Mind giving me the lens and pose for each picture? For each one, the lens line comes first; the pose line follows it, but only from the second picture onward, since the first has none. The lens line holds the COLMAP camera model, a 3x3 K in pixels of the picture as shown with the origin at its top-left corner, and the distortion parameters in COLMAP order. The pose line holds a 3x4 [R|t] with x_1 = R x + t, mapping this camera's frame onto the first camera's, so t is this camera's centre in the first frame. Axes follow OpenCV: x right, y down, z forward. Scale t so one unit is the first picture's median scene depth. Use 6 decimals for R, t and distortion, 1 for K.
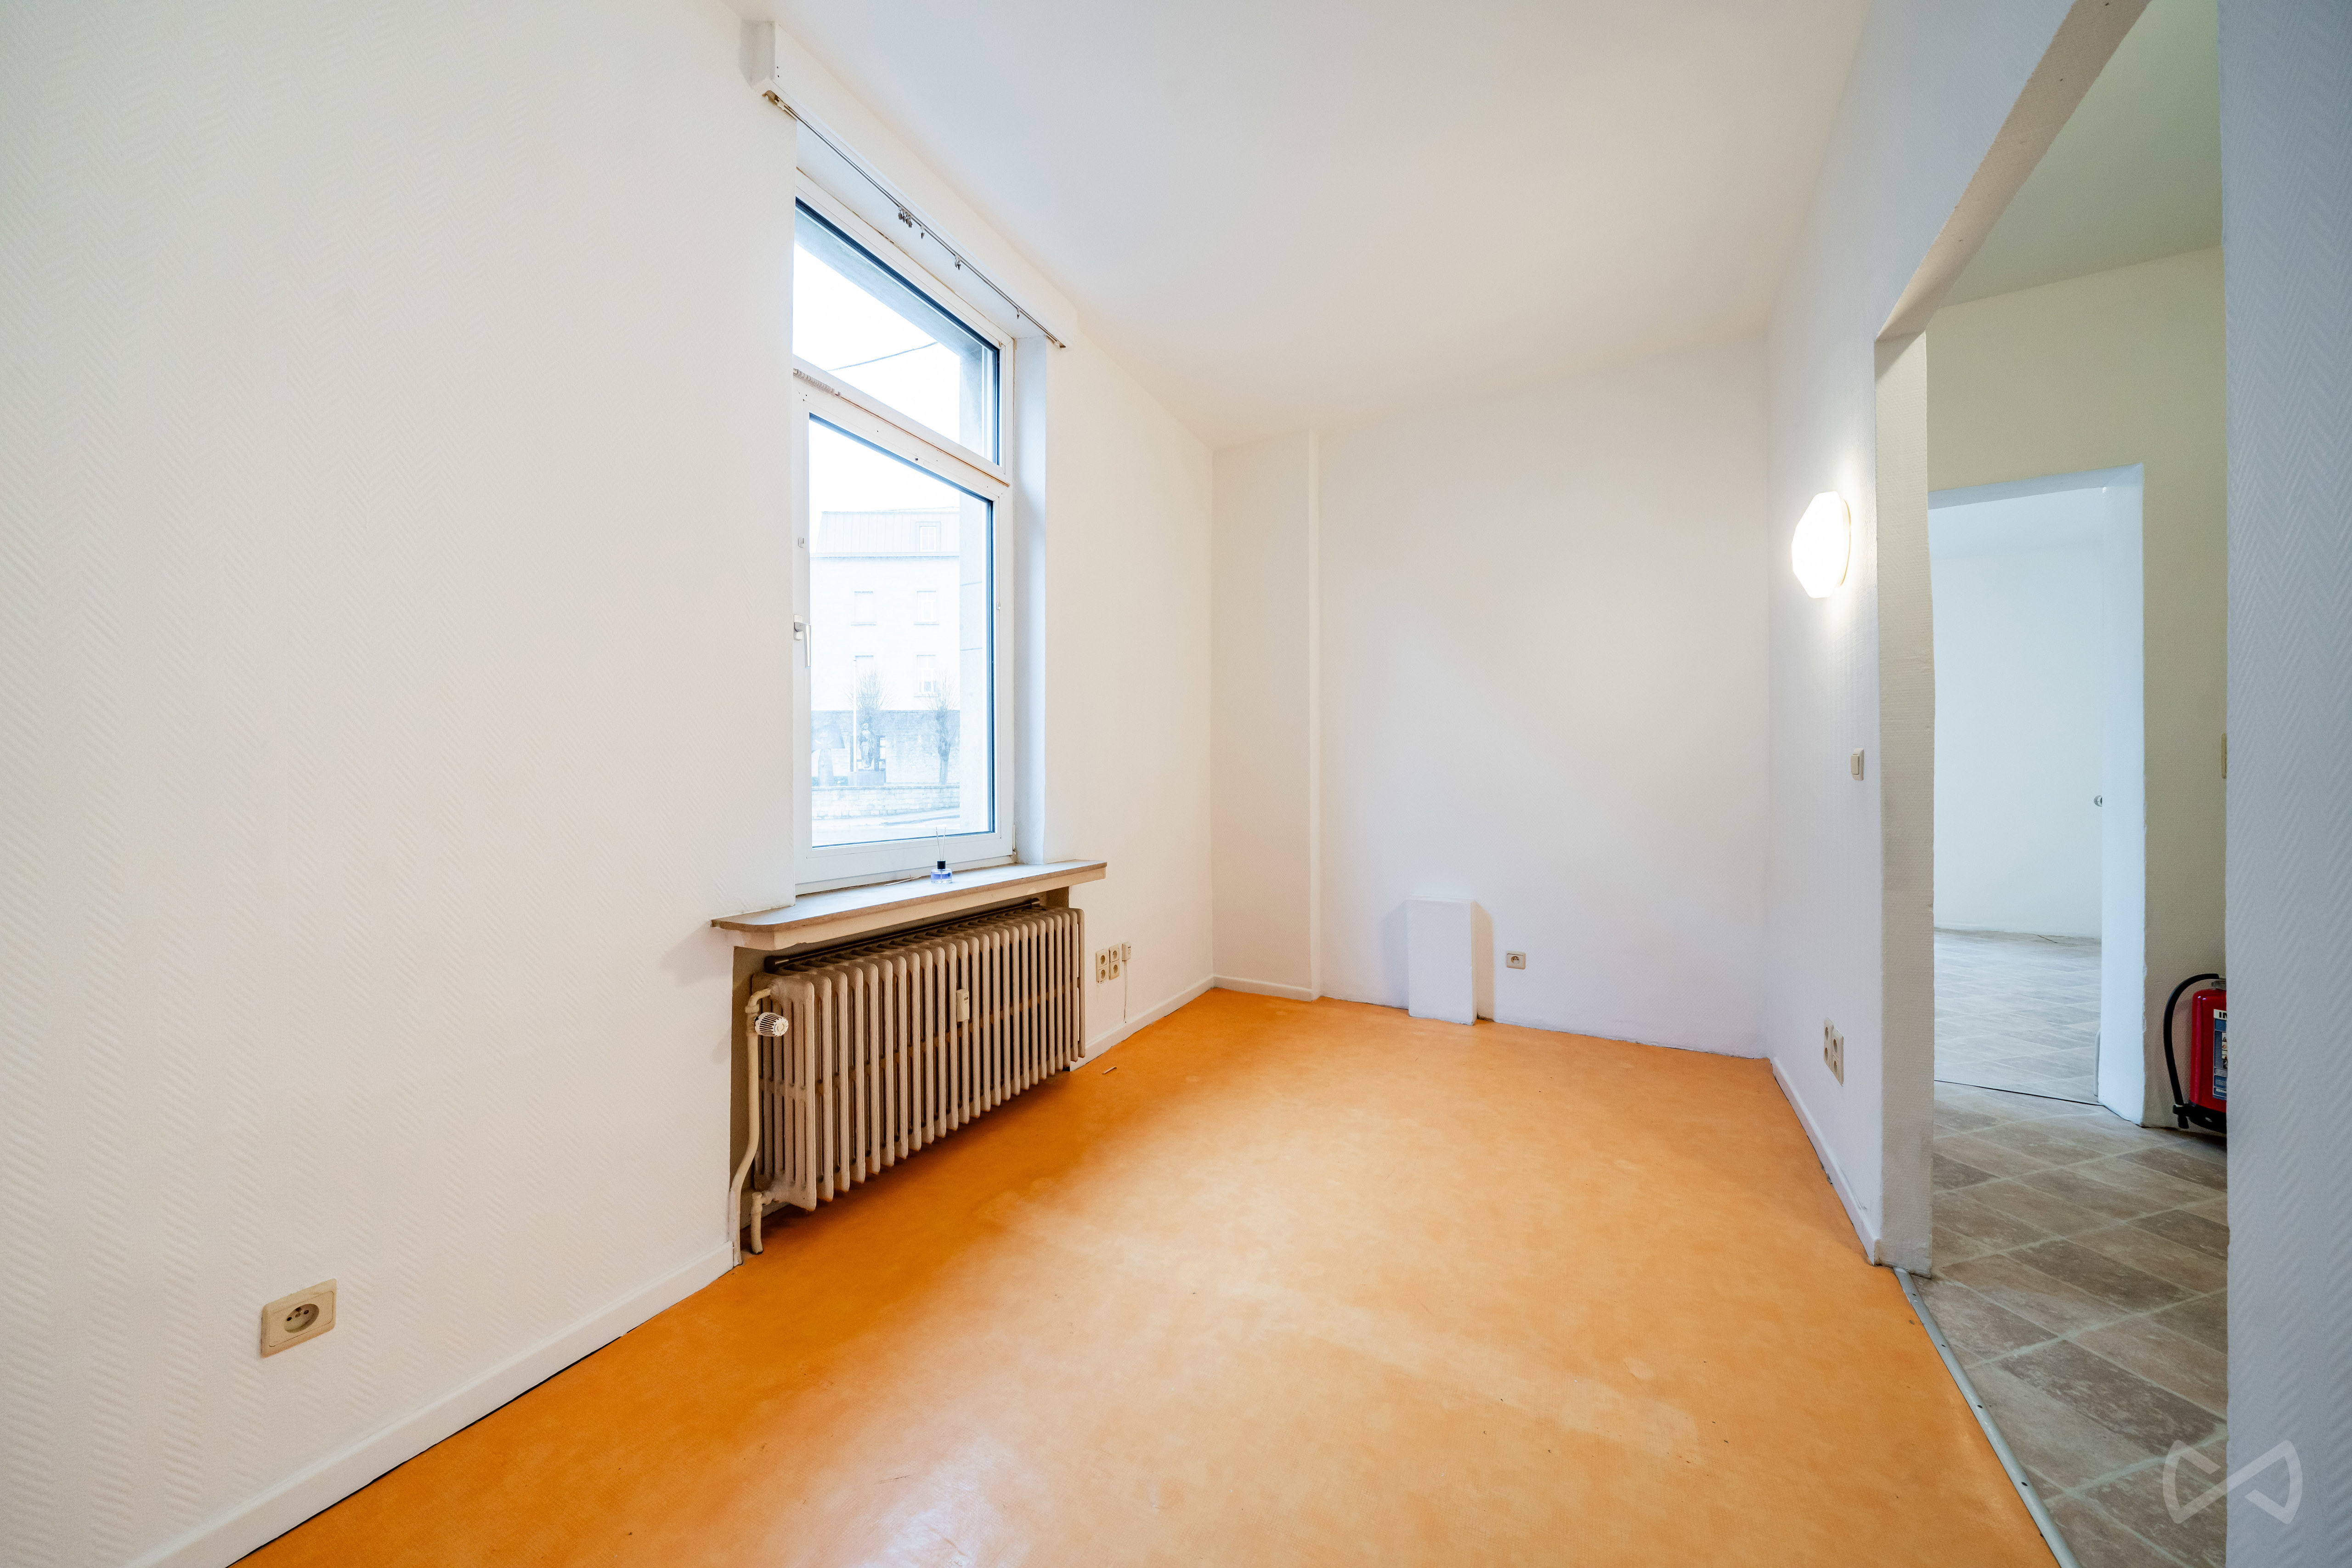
lens RADIAL K [[800.8, 0, 1168.5], [0, 800.8, 785.1], [0, 0, 1]] dist [-0.005288, -0.000274]
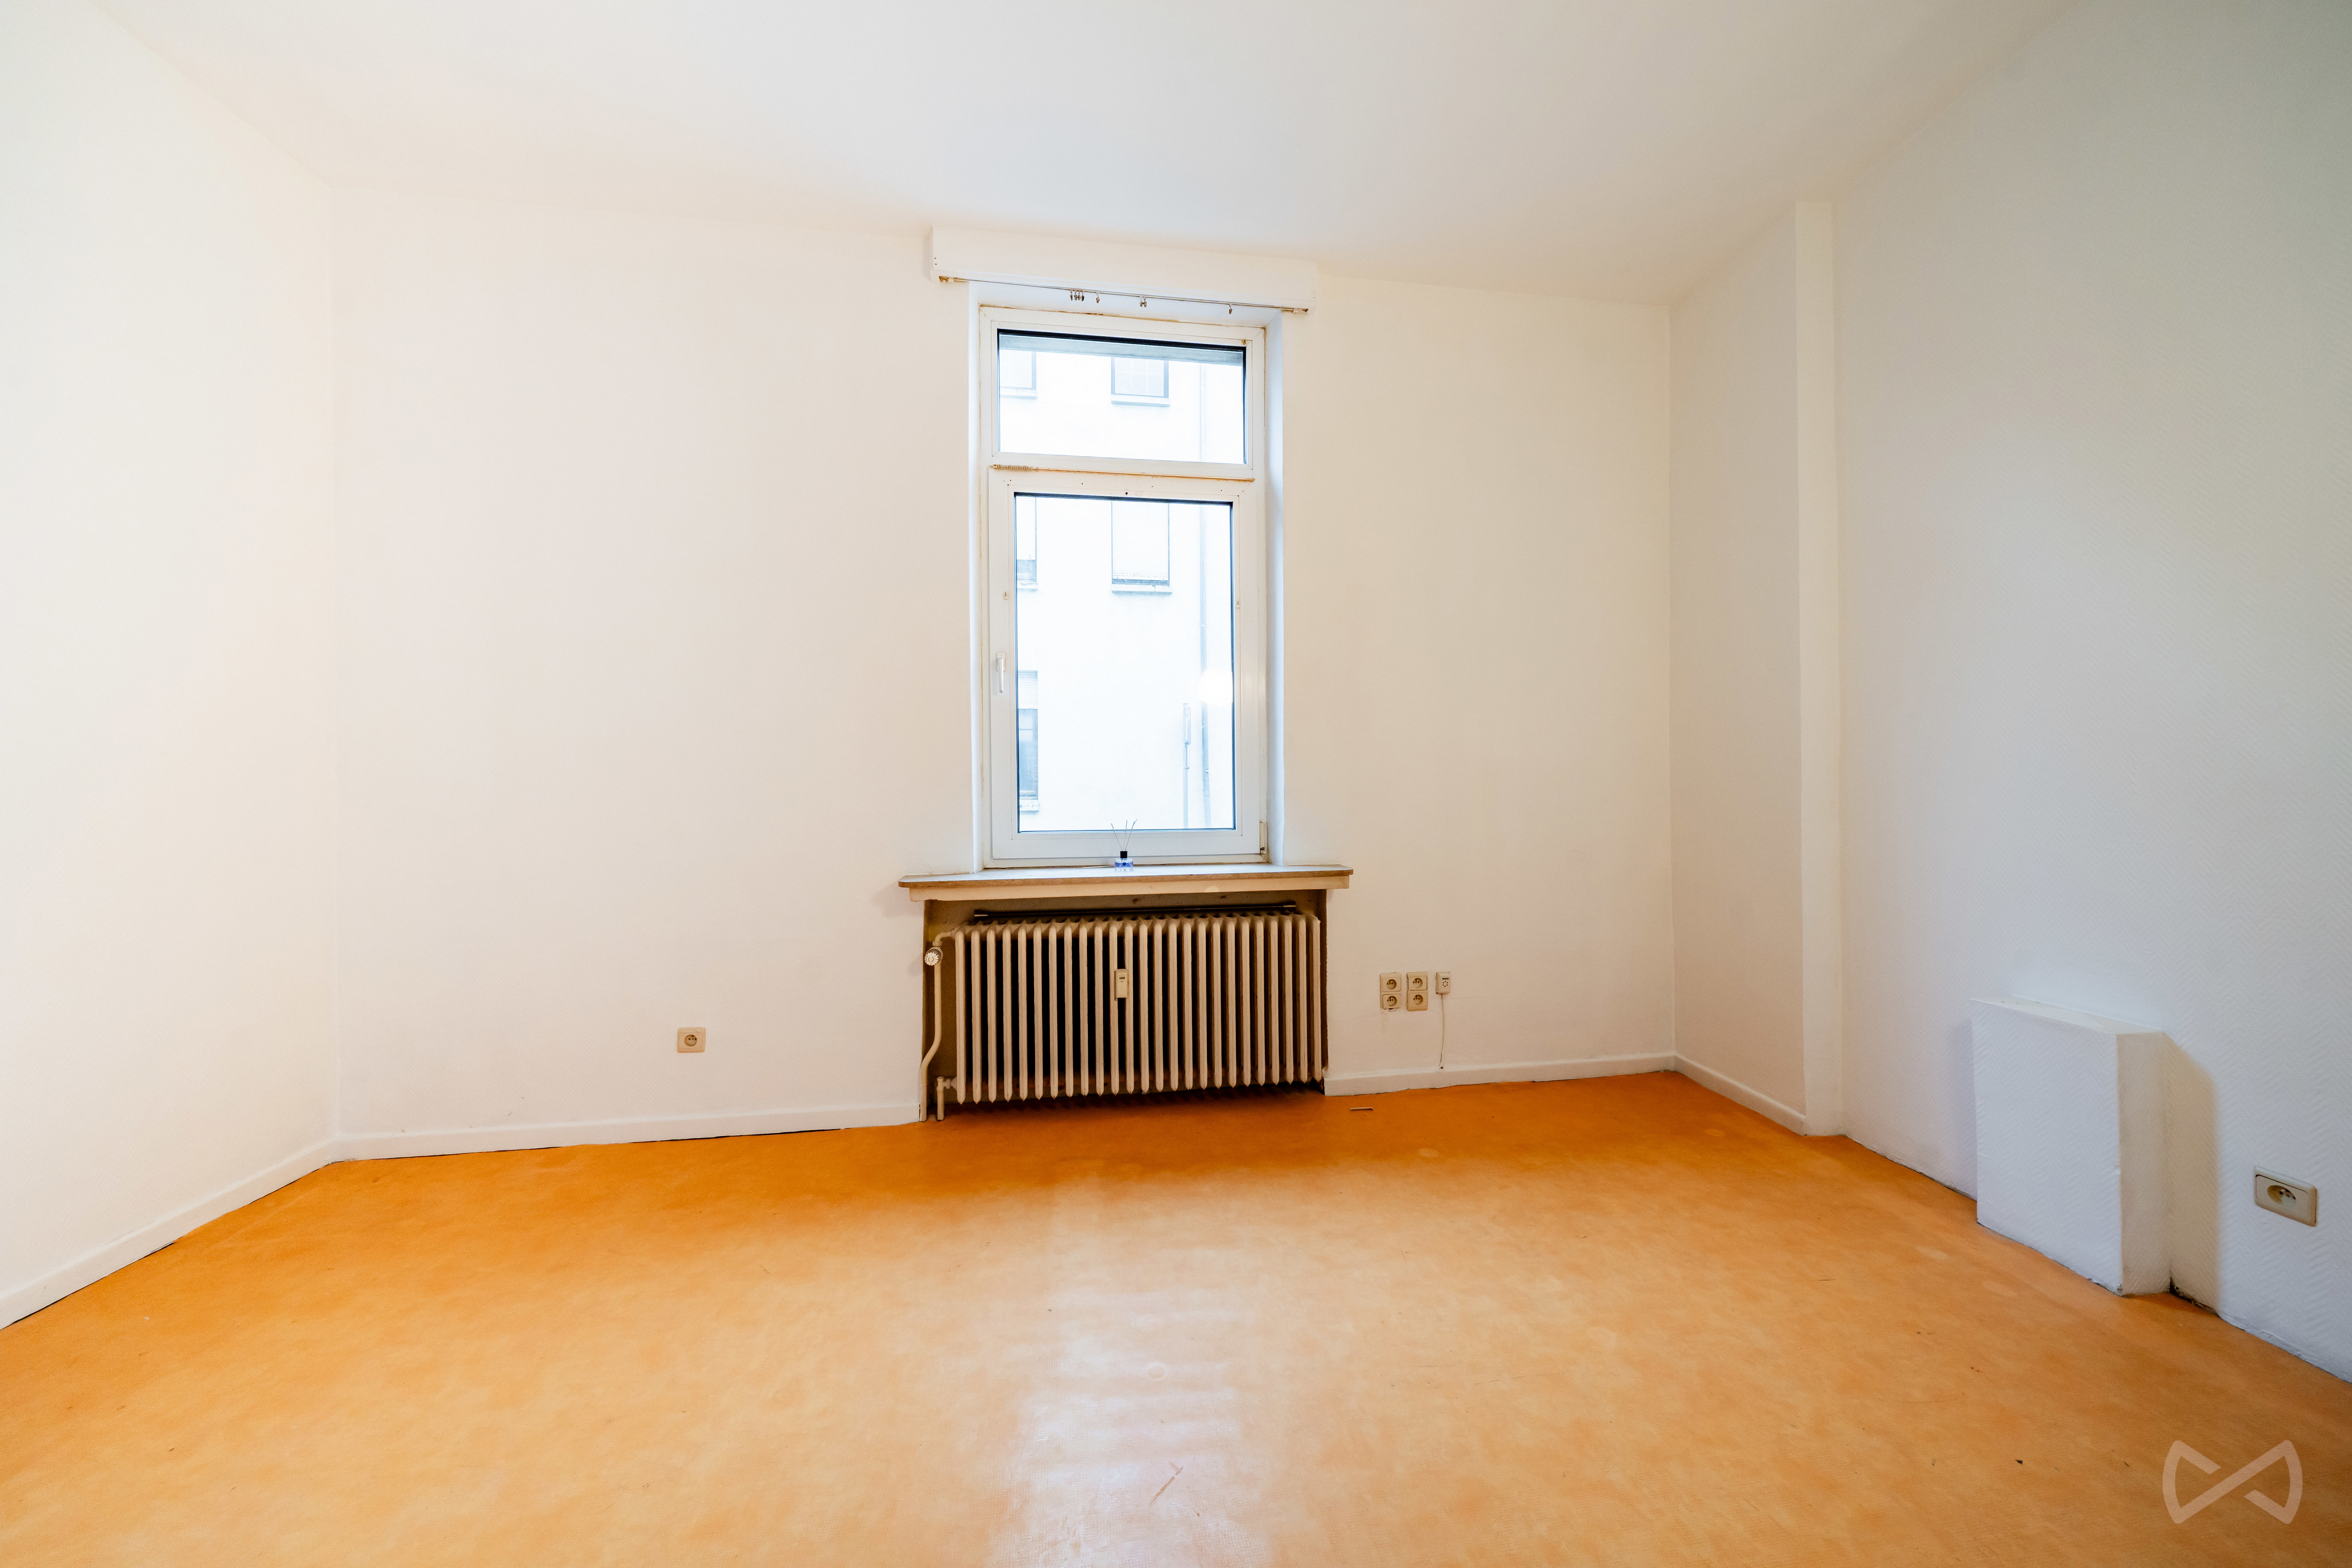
lens RADIAL K [[800.8, 0, 1168.5], [0, 800.8, 785.1], [0, 0, 1]] dist [-0.005288, -0.000274]
pose [[0.570041, 0.003193, -0.821610, 0.551695], [0.000365, 0.999991, 0.004140, -0.001605], [0.821616, -0.002660, 0.570035, 0.346331]]
